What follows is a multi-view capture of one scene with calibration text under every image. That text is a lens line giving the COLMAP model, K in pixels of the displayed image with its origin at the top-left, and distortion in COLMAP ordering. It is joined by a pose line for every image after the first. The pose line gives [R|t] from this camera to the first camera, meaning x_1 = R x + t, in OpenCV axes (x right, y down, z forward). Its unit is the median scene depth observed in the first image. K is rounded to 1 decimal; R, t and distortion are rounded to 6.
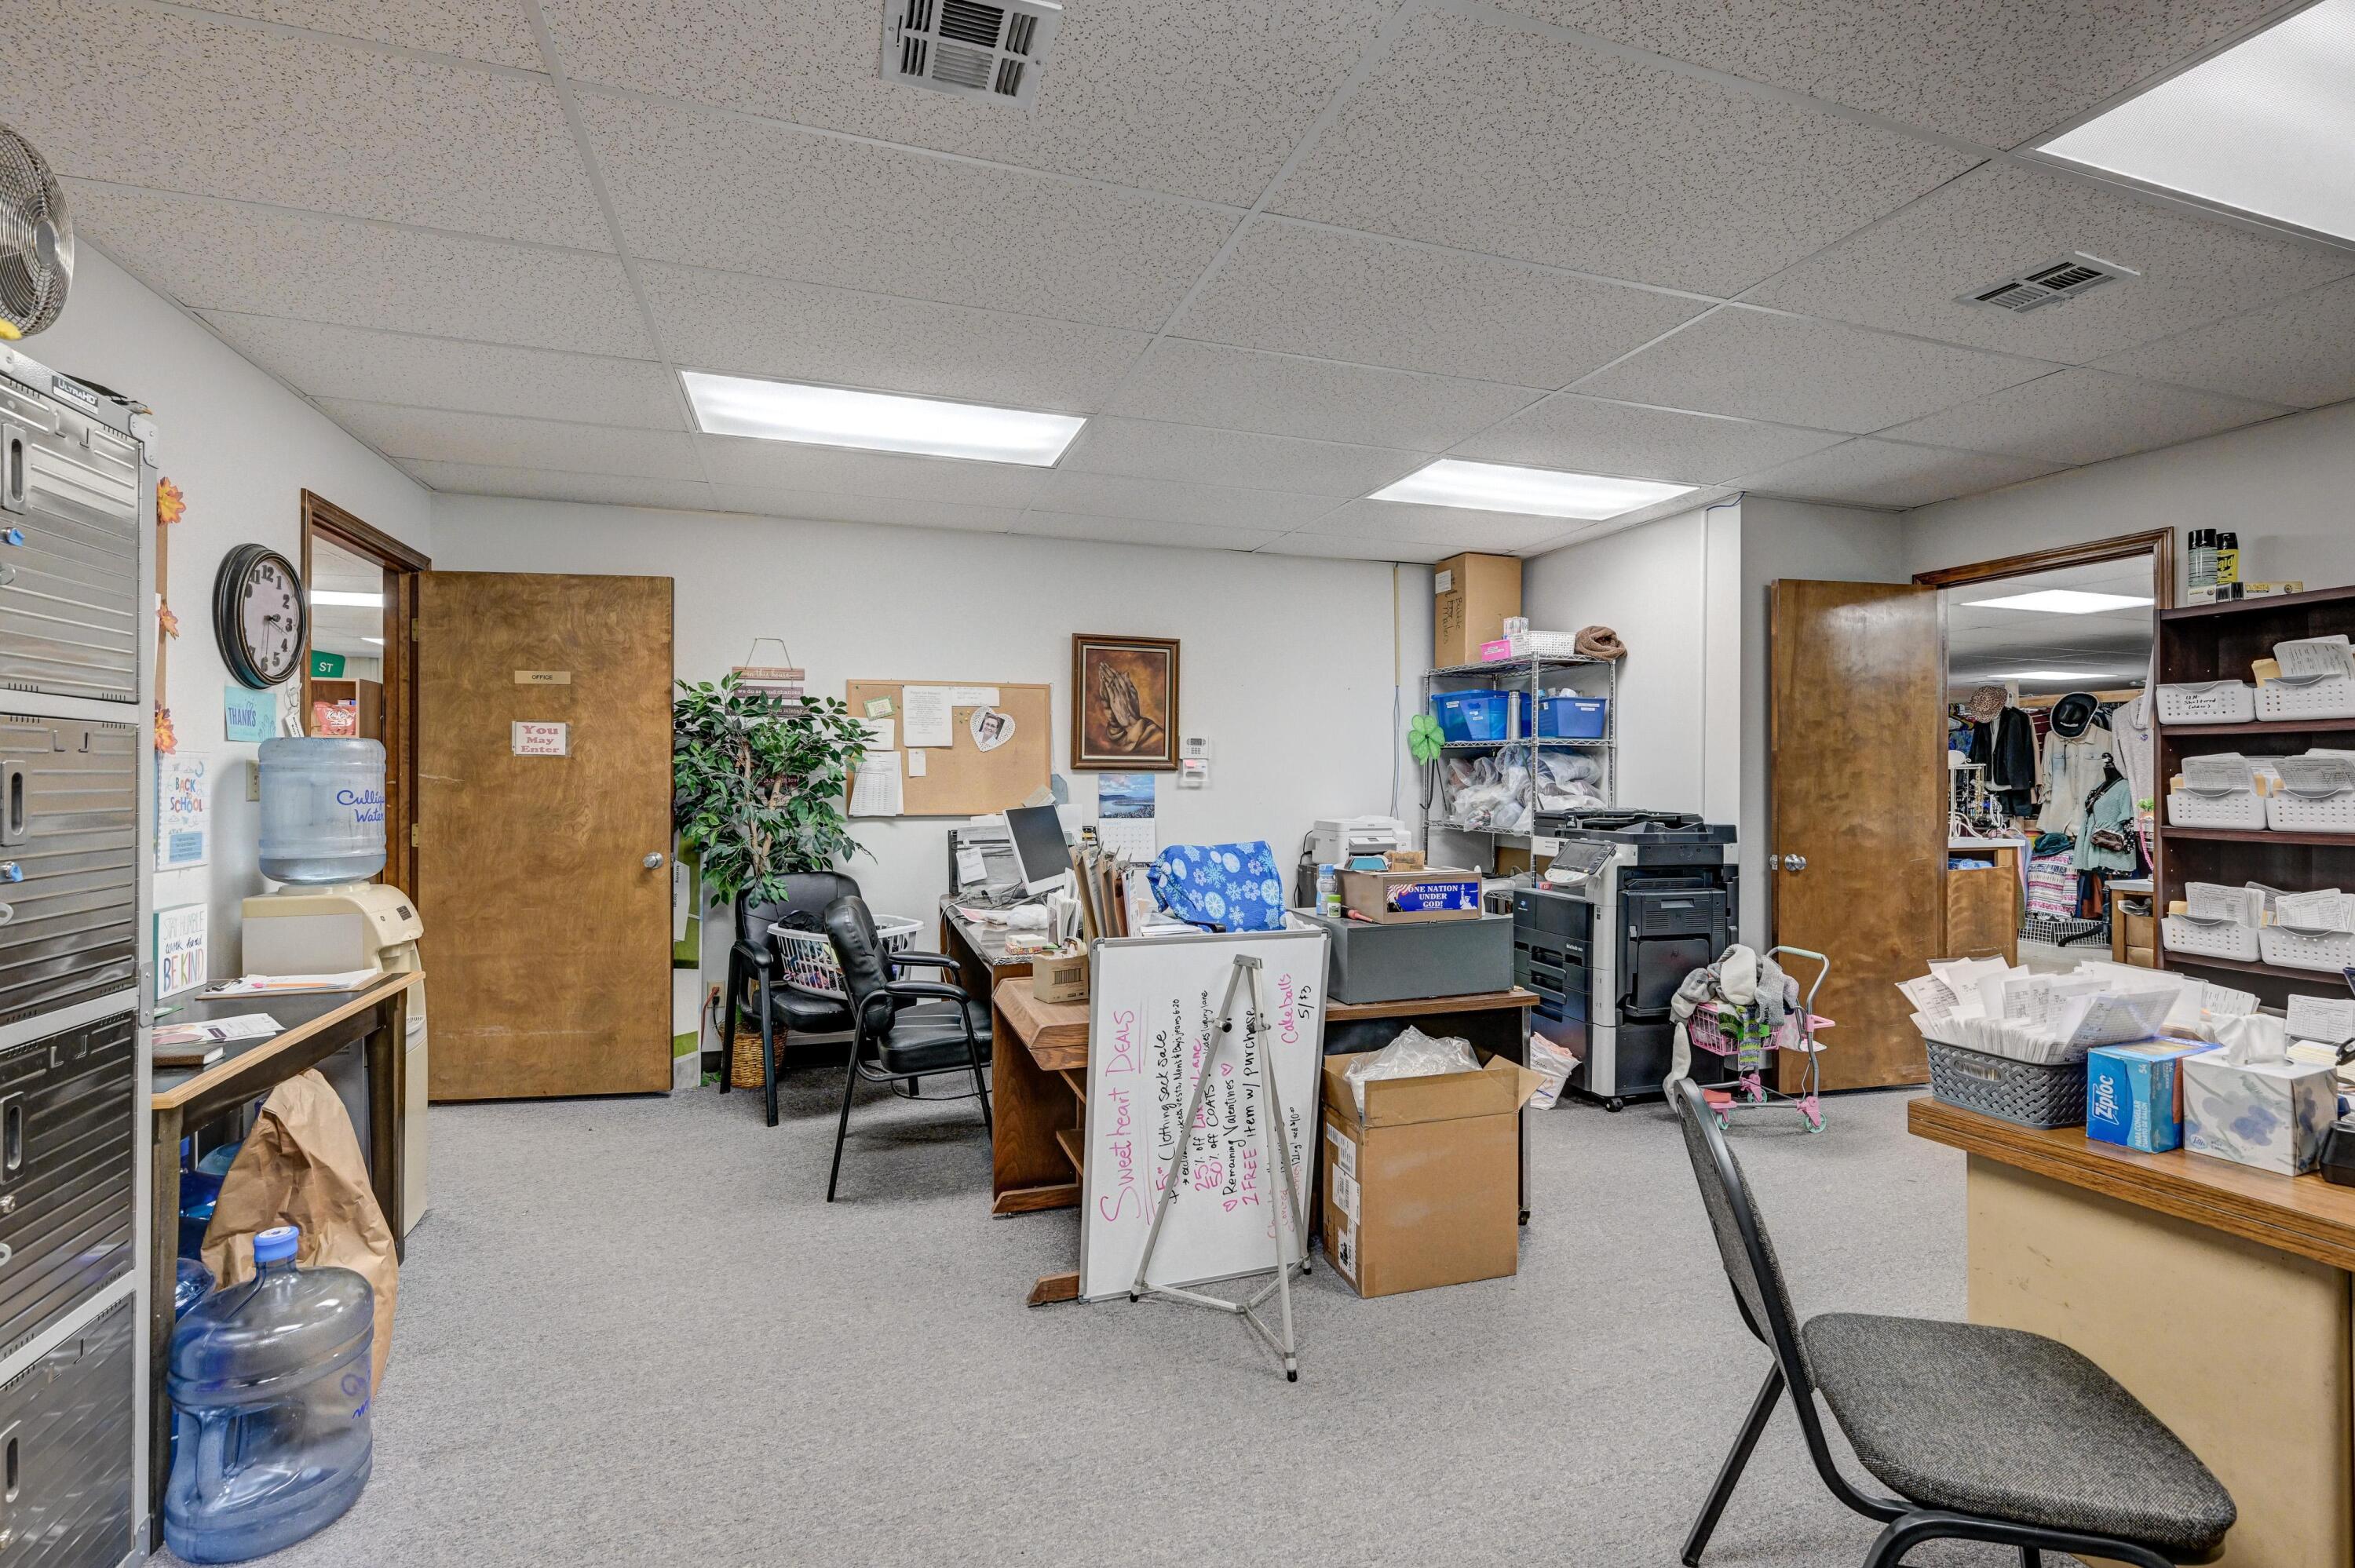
lens RADIAL K [[1028.0, 0, 1190.6], [0, 1028.0, 777.9], [0, 0, 1]] dist [0.000105, 0.000462]
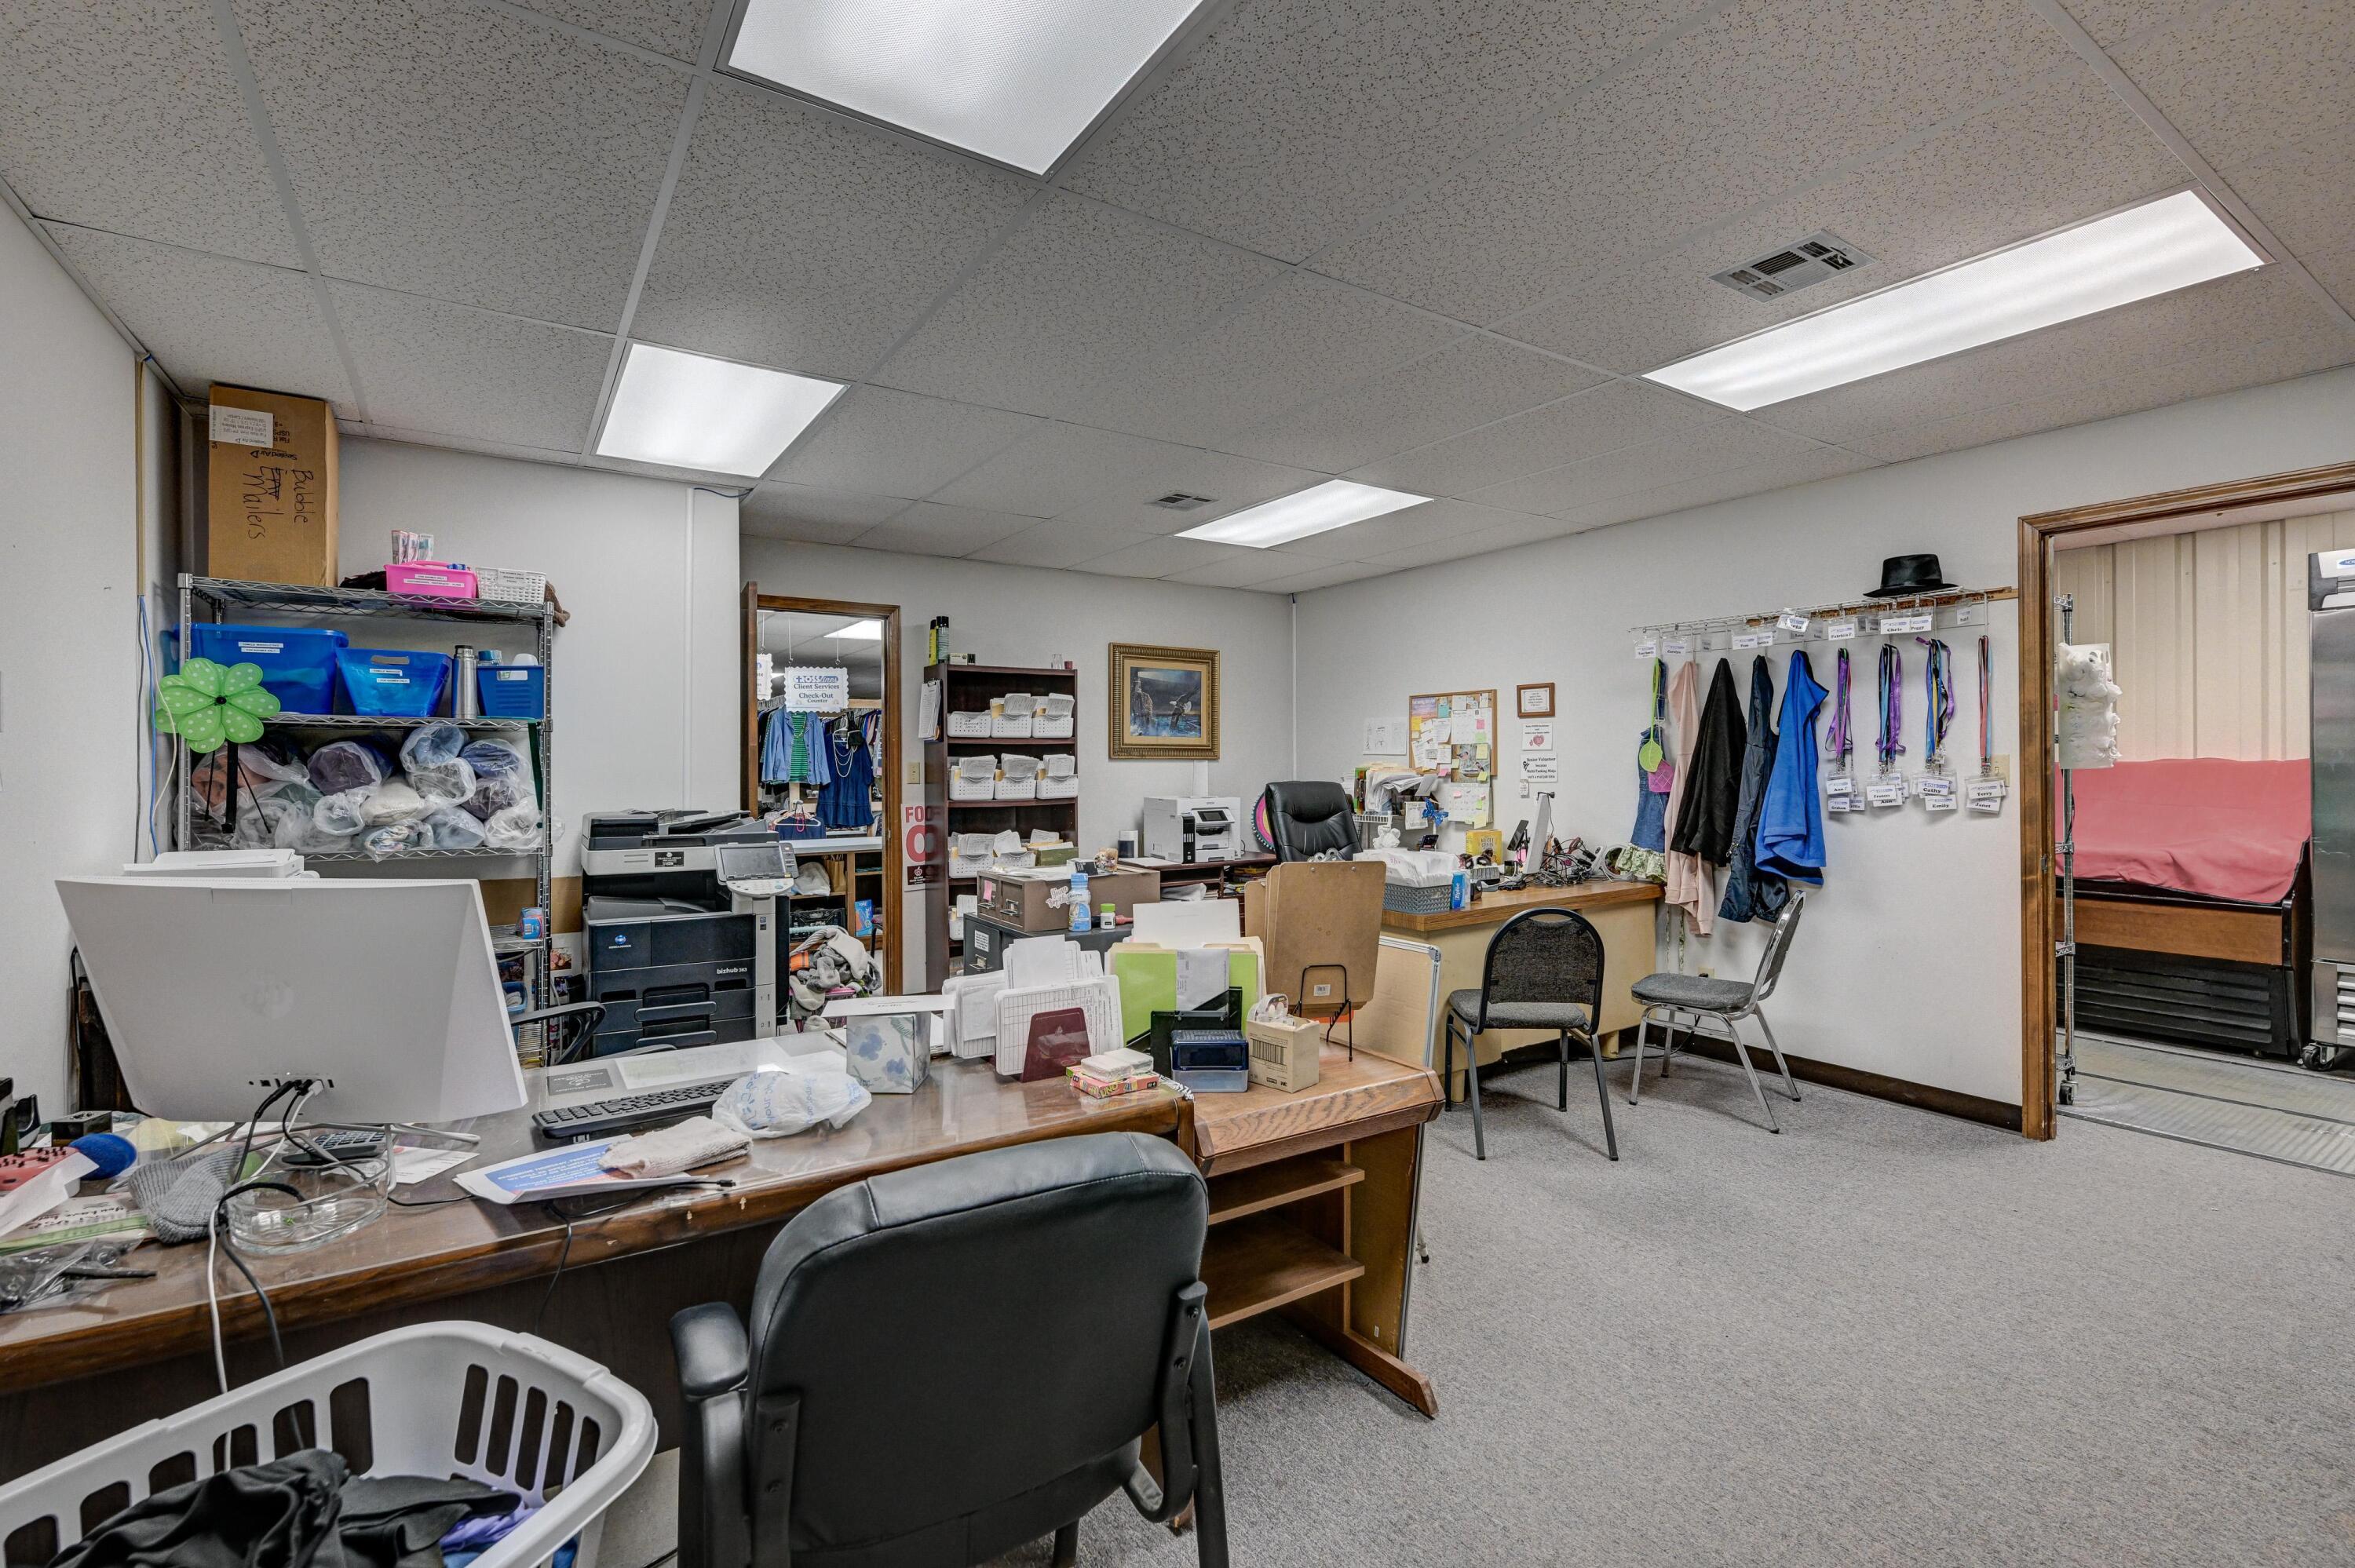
lens RADIAL K [[1048.8, 0, 1177.9], [0, 1048.8, 743.3], [0, 0, 1]] dist [-0.002031, 0.000496]
pose [[-0.233405, 0.019342, 0.972187, -0.703140], [-0.000390, 0.999800, -0.019985, -0.009032], [-0.972379, -0.005044, -0.233351, 1.037759]]
